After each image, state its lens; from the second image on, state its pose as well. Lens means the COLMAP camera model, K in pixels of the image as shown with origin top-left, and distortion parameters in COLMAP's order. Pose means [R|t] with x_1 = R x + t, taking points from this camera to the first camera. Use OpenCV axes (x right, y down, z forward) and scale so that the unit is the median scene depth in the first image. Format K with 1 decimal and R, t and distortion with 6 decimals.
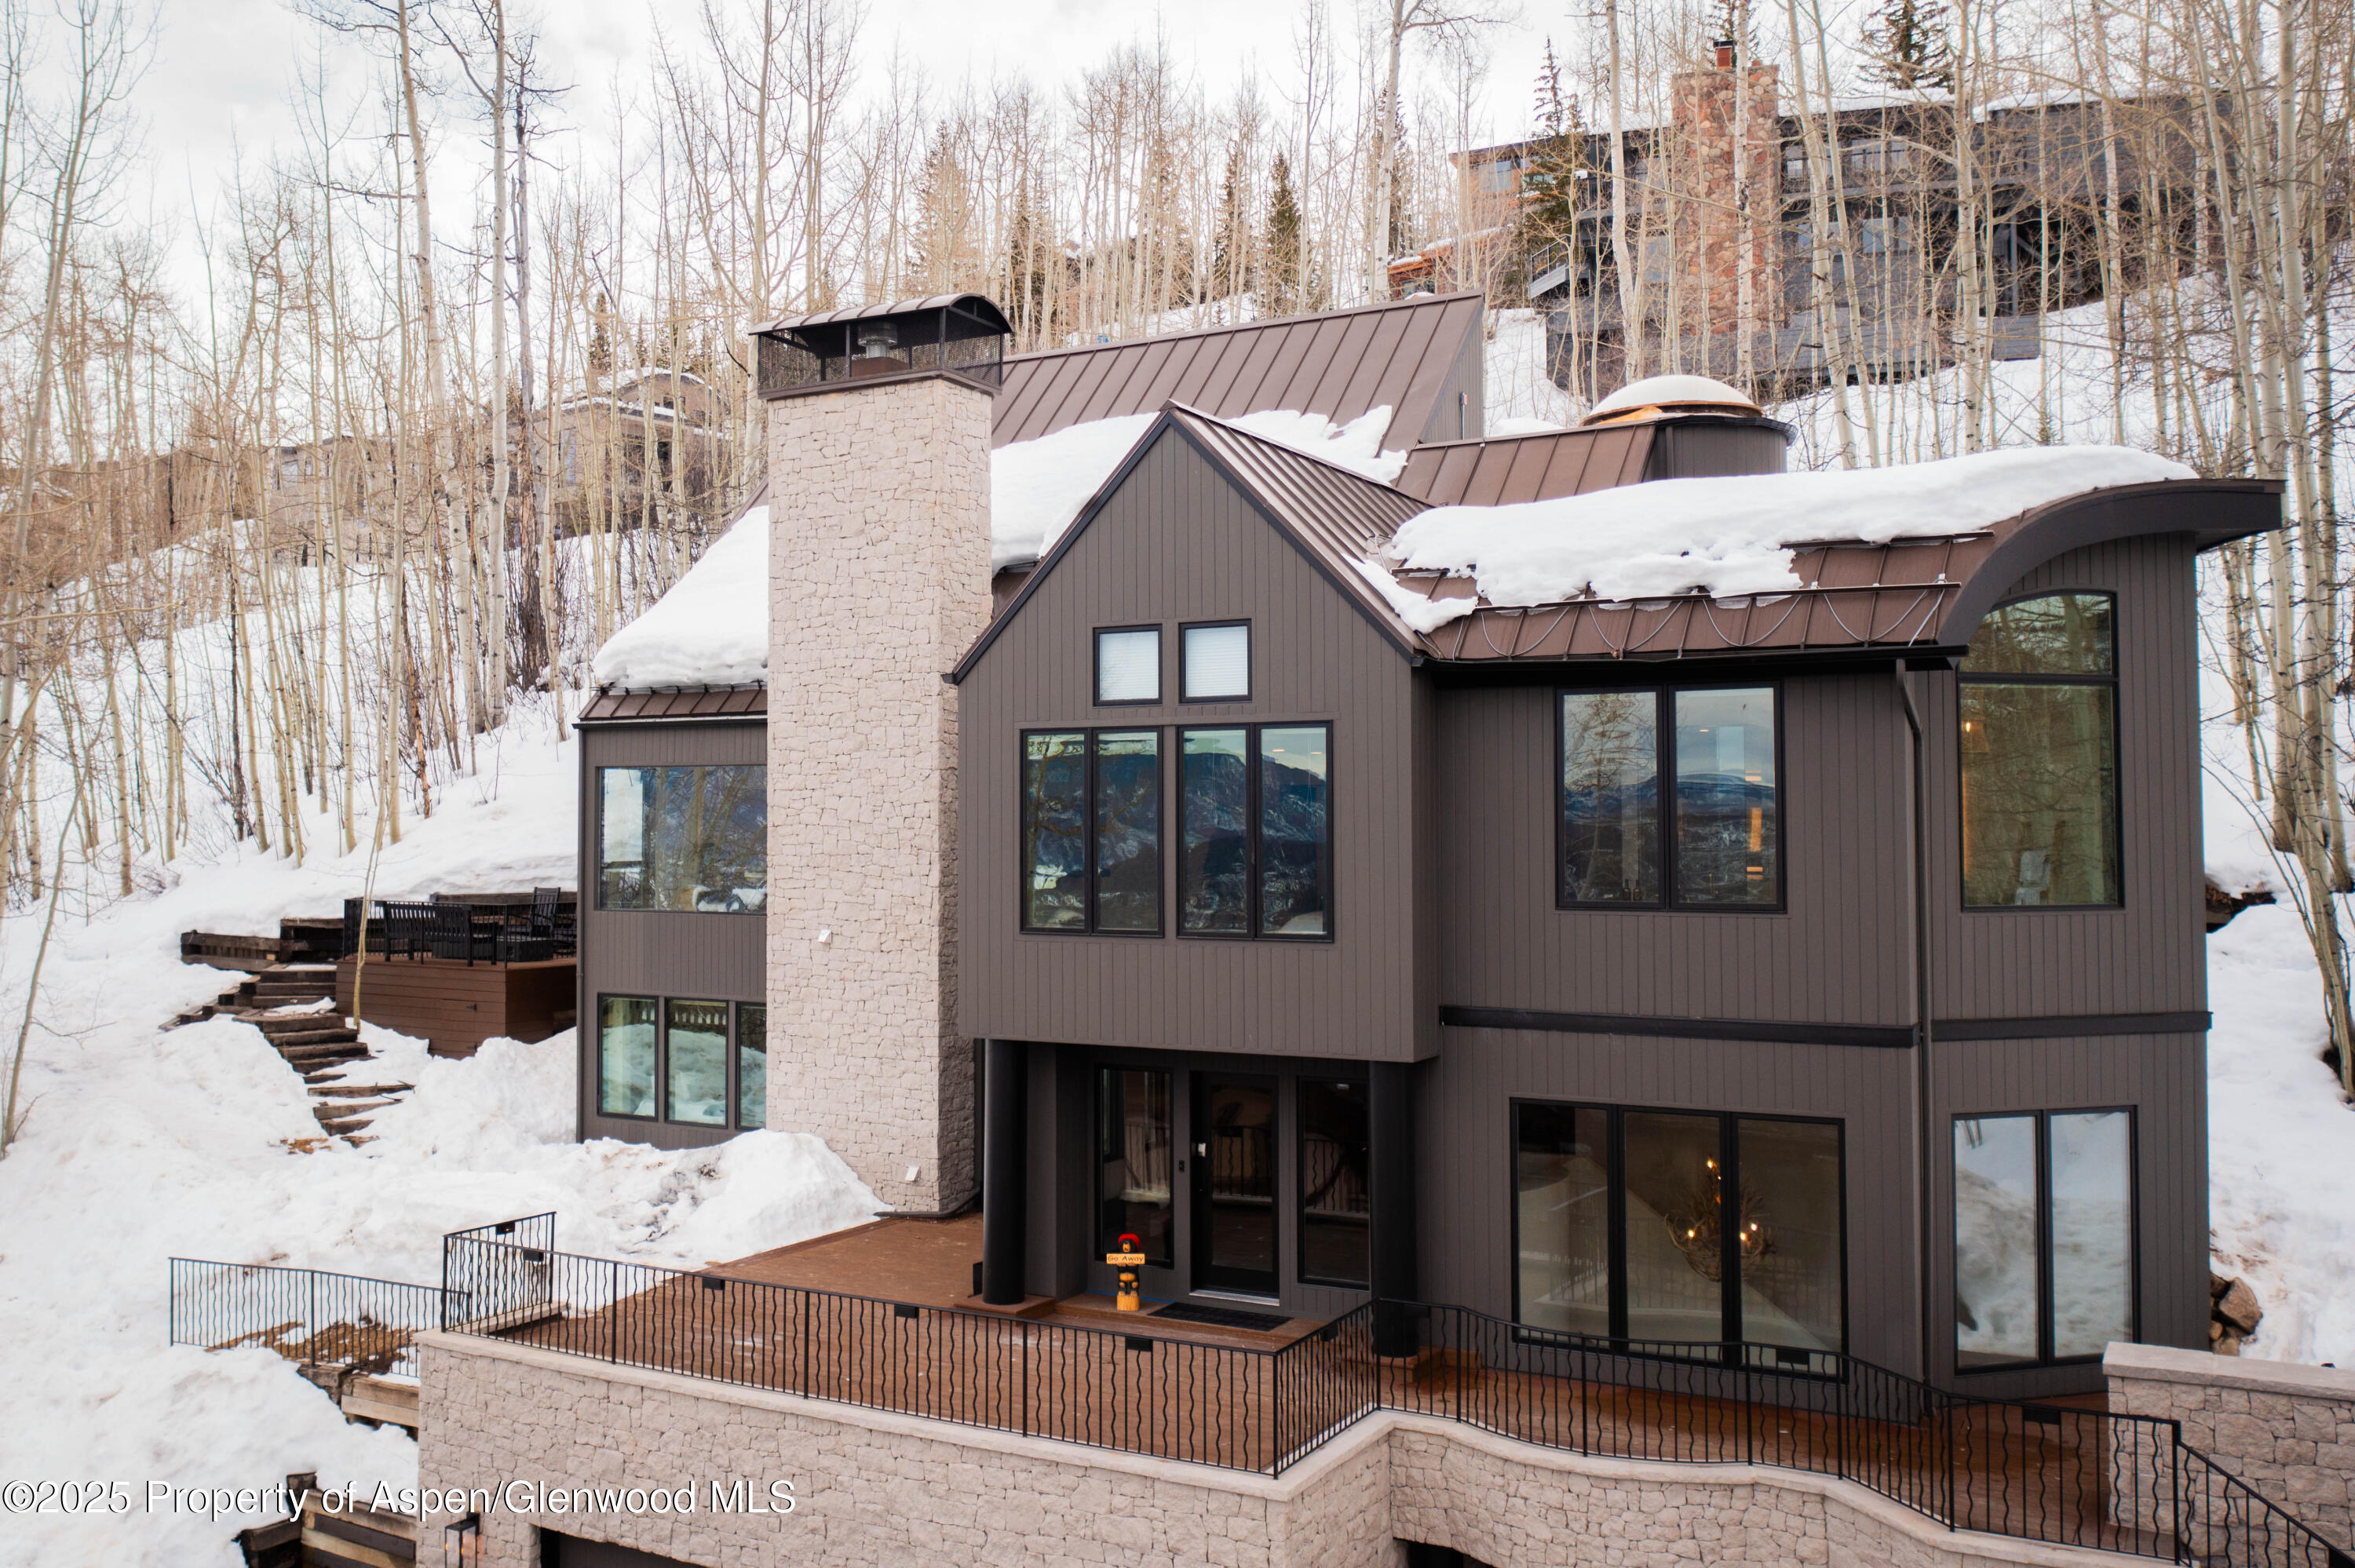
lens RADIAL K [[1935.8, 0, 1228.6], [0, 1935.8, 776.7], [0, 0, 1]] dist [-0.005659, 0.002969]
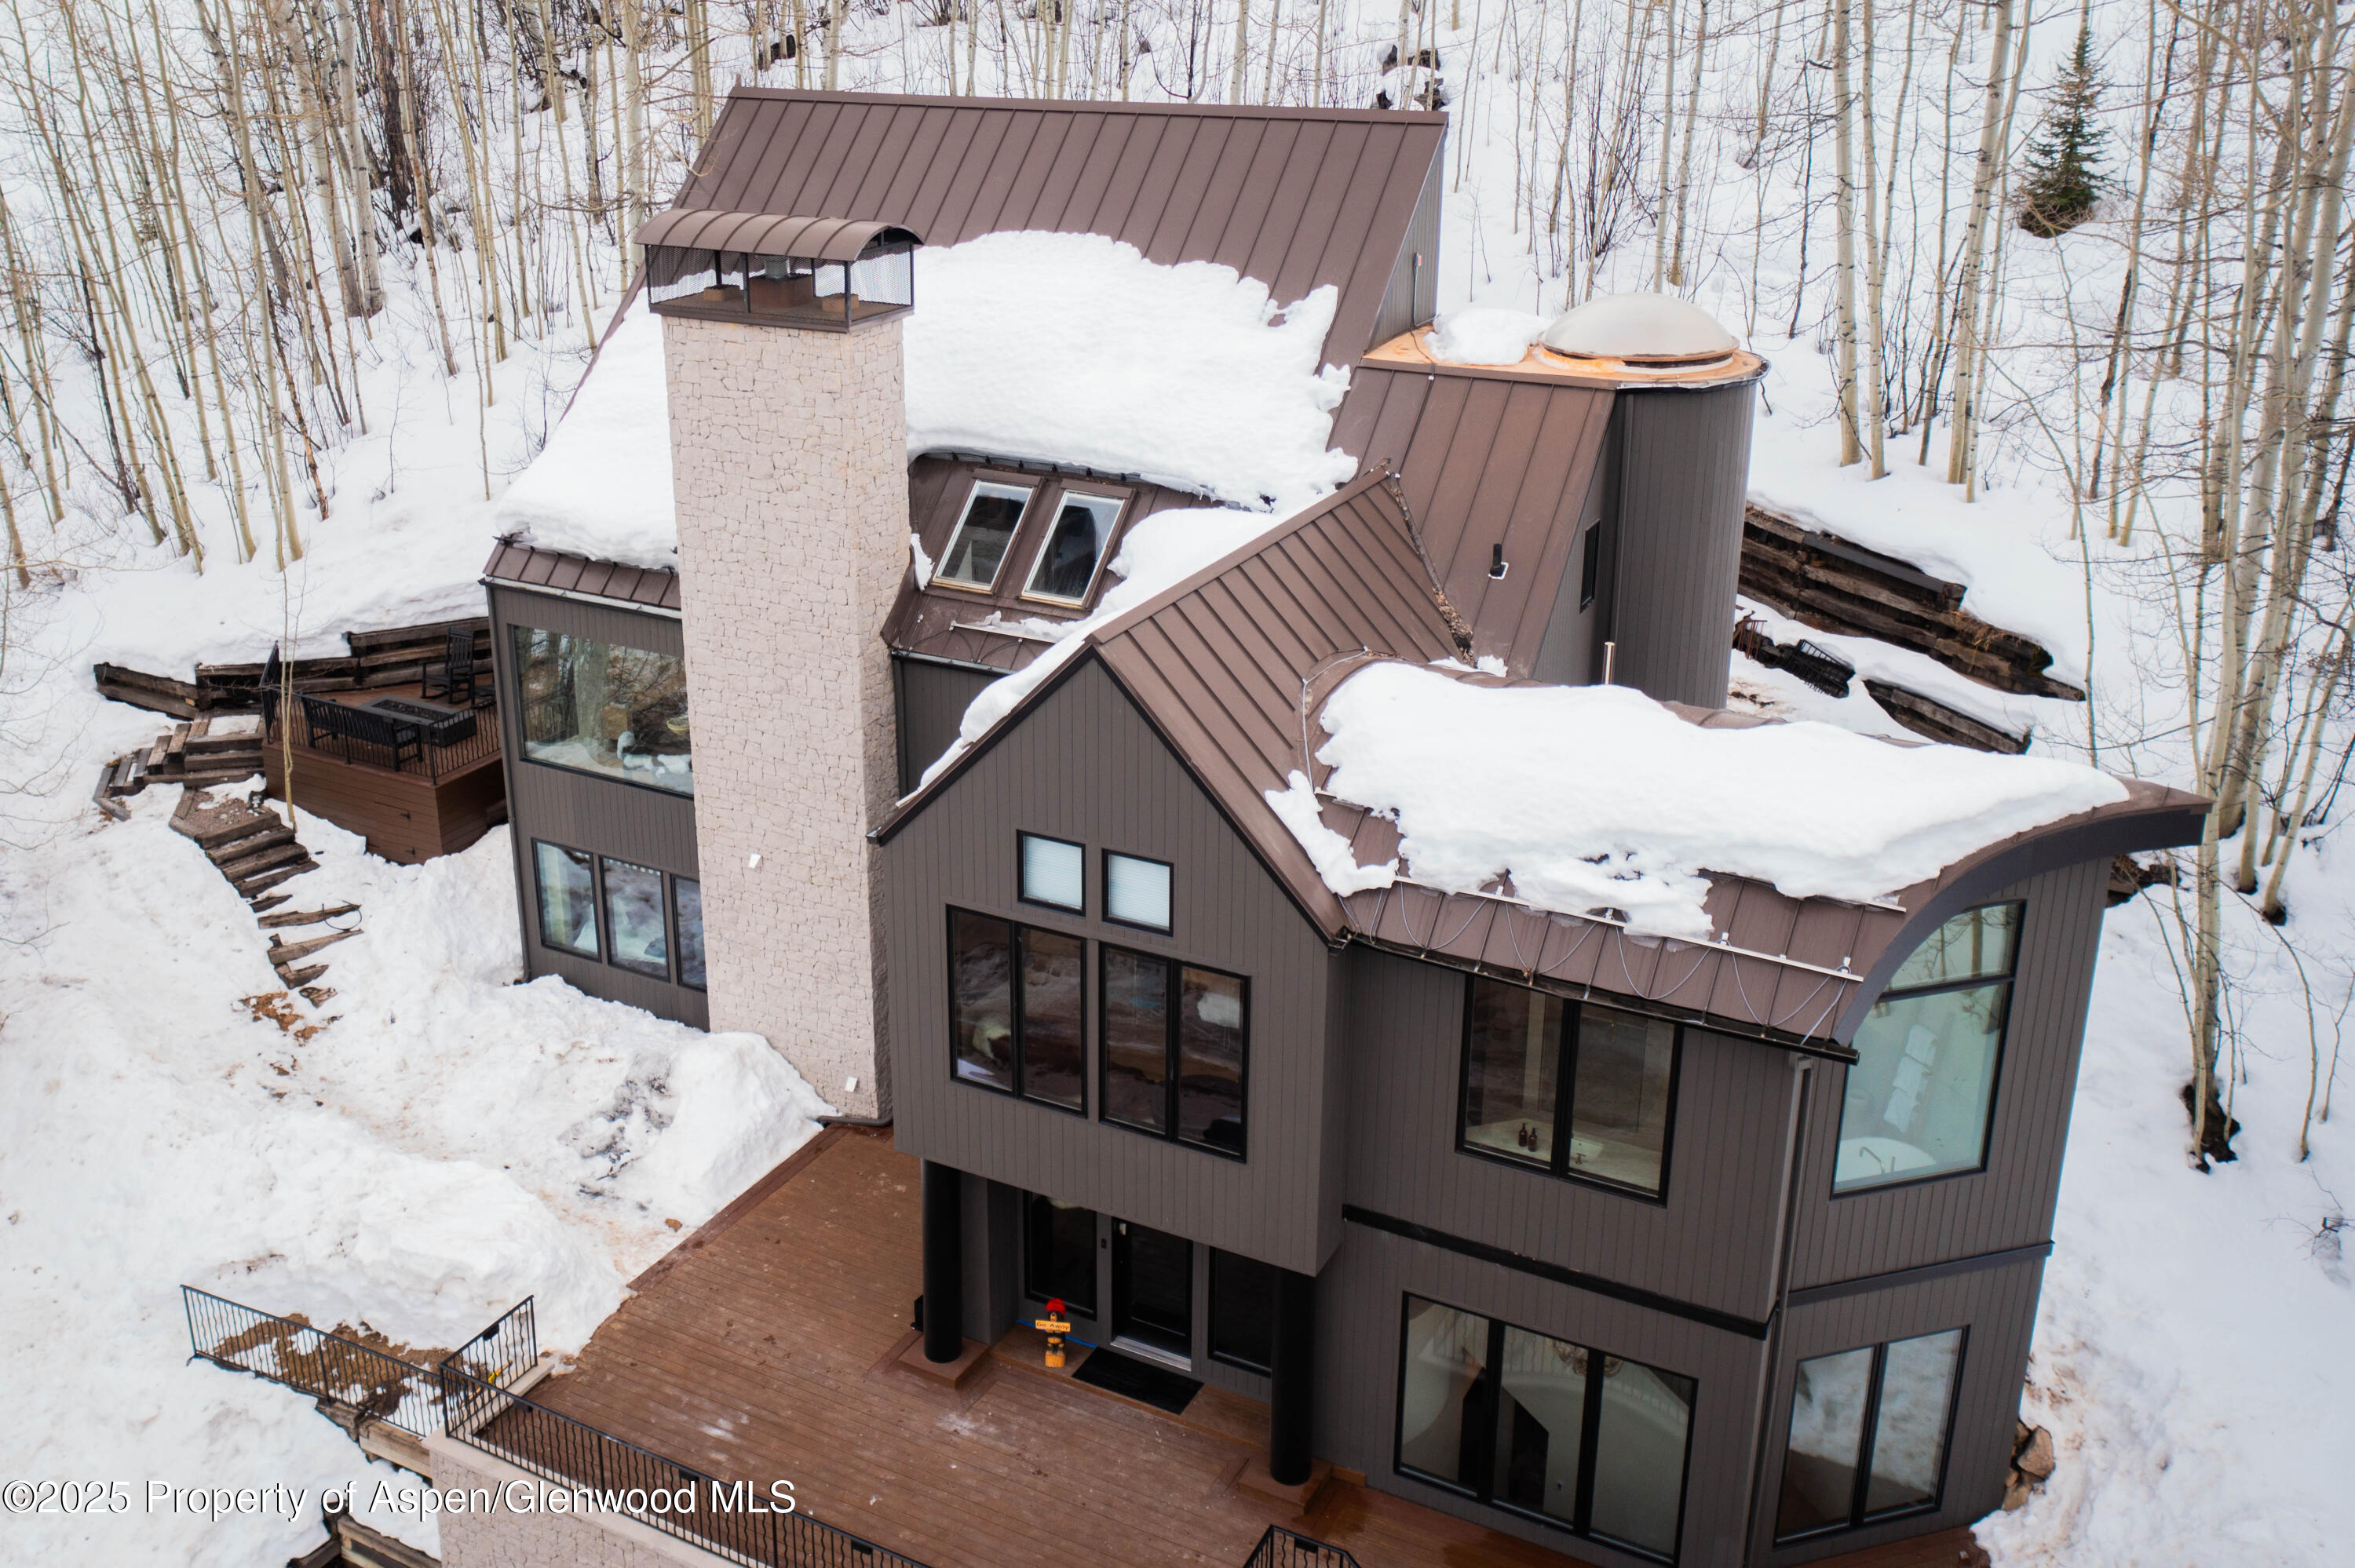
lens RADIAL K [[2063.3, 0, 1173.0], [0, 2063.3, 663.8], [0, 0, 1]] dist [-0.003167, -0.006650]
pose [[0.999899, 0.012905, 0.005928, 0.003272], [-0.014159, 0.938068, 0.346163, -0.484345], [-0.001093, -0.346212, 0.938156, 0.024662]]
